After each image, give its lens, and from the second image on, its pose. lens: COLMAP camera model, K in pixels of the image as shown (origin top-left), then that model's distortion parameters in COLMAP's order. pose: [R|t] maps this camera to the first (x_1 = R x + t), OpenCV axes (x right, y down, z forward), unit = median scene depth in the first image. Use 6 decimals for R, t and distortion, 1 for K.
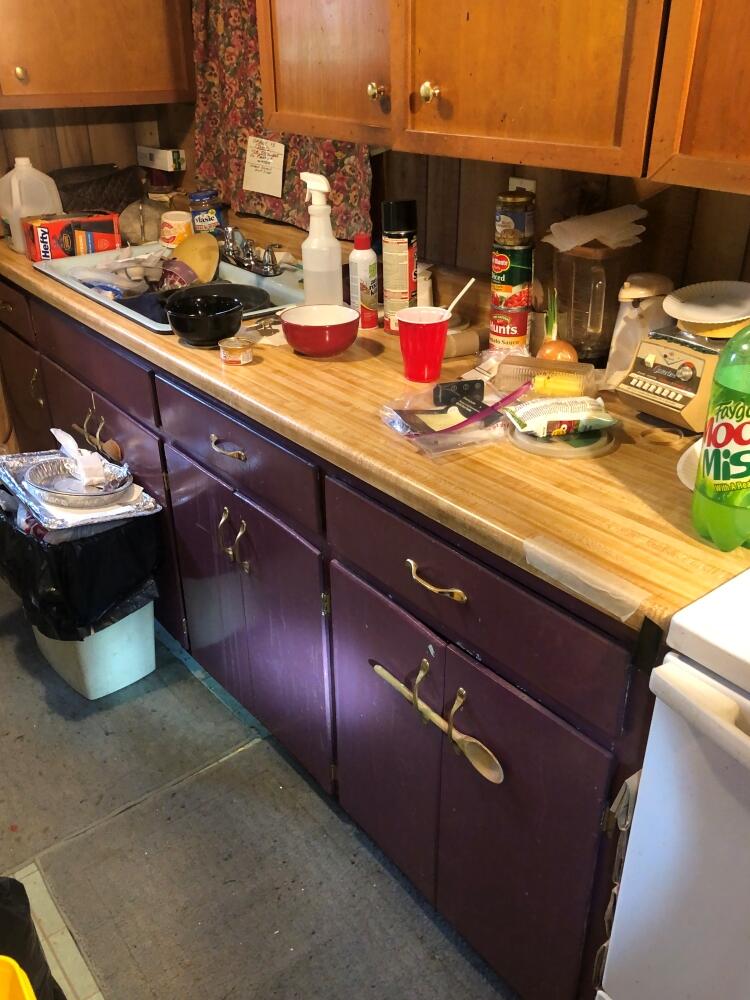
lens RADIAL K [[872.4, 0, 375.0], [0, 872.4, 500.0], [0, 0, 1]] dist [0.092447, -0.124266]
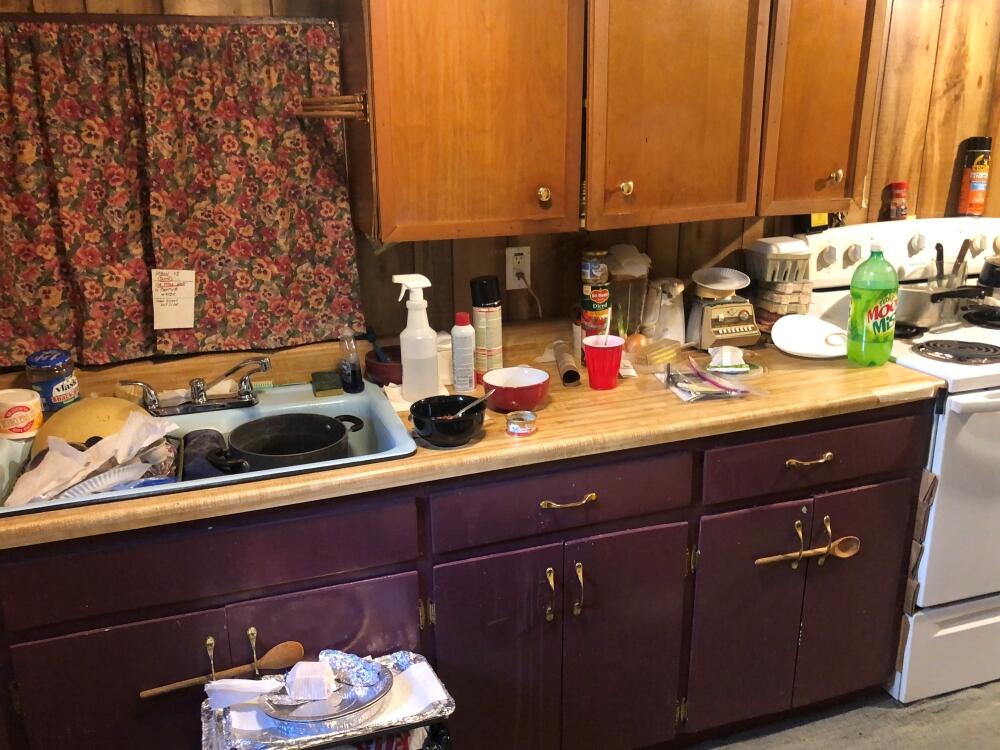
lens RADIAL K [[872.4, 0, 500.0], [0, 872.4, 375.0], [0, 0, 1]] dist [0.092447, -0.124266]
pose [[0.315628, -0.272270, 0.908982, -1.213550], [0.457554, 0.882892, 0.105578, -0.375043], [-0.831278, 0.382584, 0.403243, 0.605143]]
